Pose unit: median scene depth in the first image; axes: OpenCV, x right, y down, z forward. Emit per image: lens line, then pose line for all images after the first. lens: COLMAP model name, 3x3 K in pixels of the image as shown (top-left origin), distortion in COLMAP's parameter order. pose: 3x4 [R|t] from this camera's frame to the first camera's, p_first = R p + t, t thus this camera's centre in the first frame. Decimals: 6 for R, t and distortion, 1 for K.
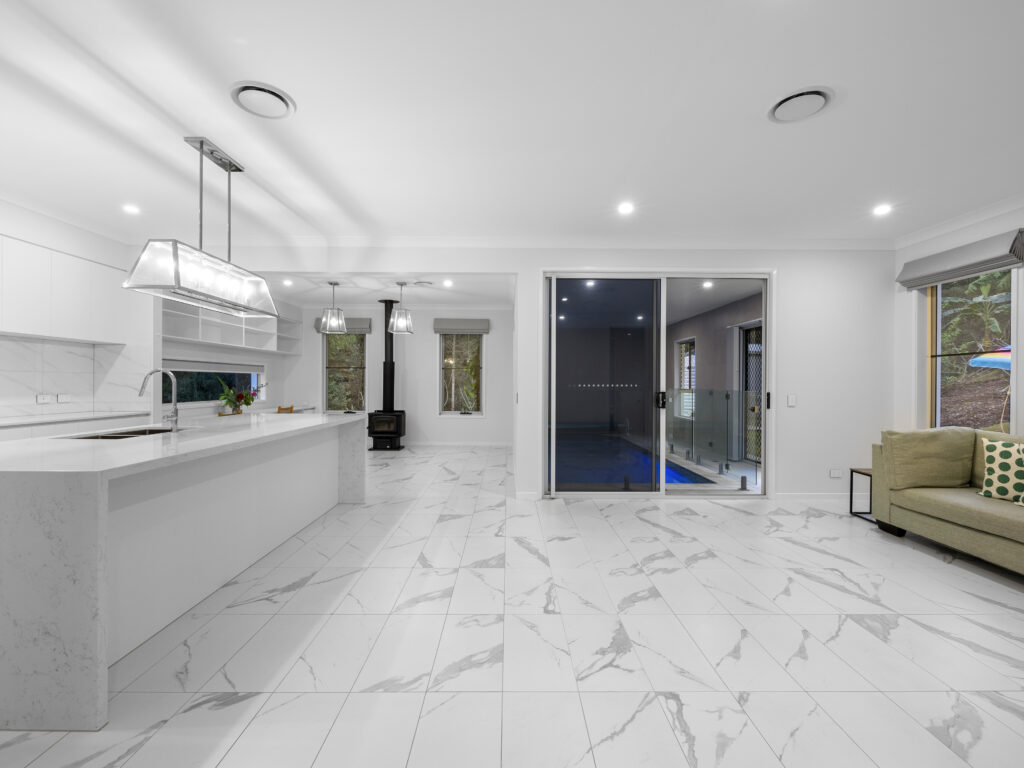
lens RADIAL K [[442.8, 0, 522.6], [0, 442.8, 390.4], [0, 0, 1]] dist [-0.002471, 0.000674]
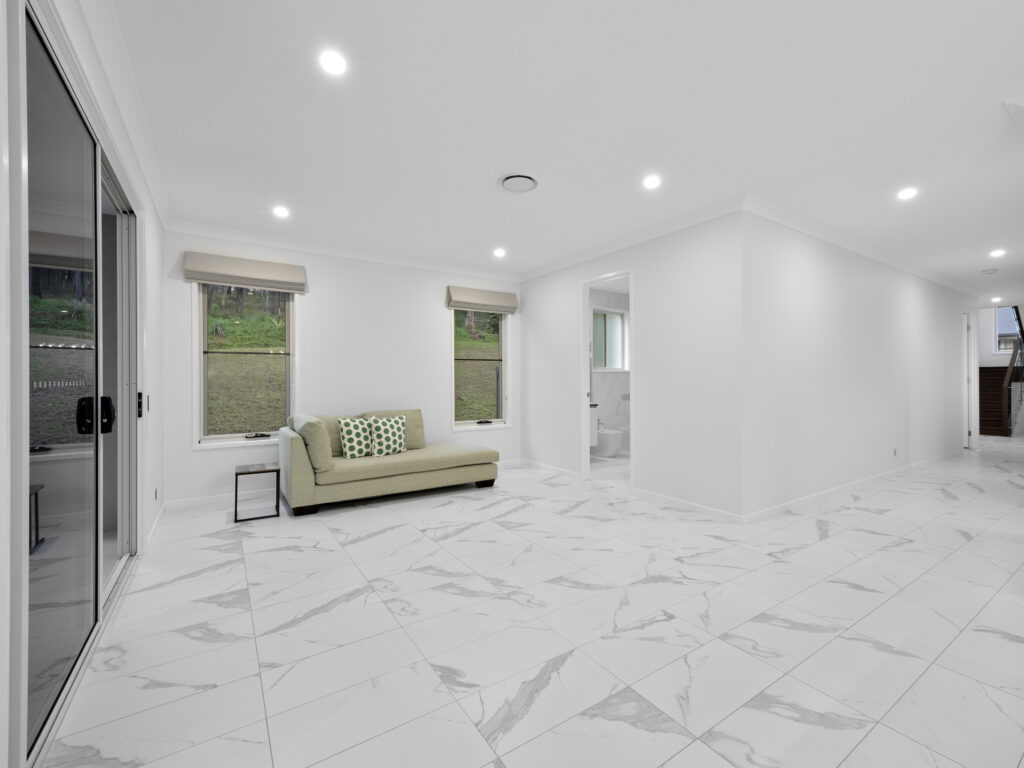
lens RADIAL K [[442.8, 0, 503.4], [0, 442.8, 373.7], [0, 0, 1]] dist [-0.002471, 0.000674]
pose [[-0.510094, 0.013648, 0.860011, -0.472173], [0.017621, 0.999830, -0.005415, -0.016540], [-0.859938, 0.012392, -0.510247, 1.450607]]
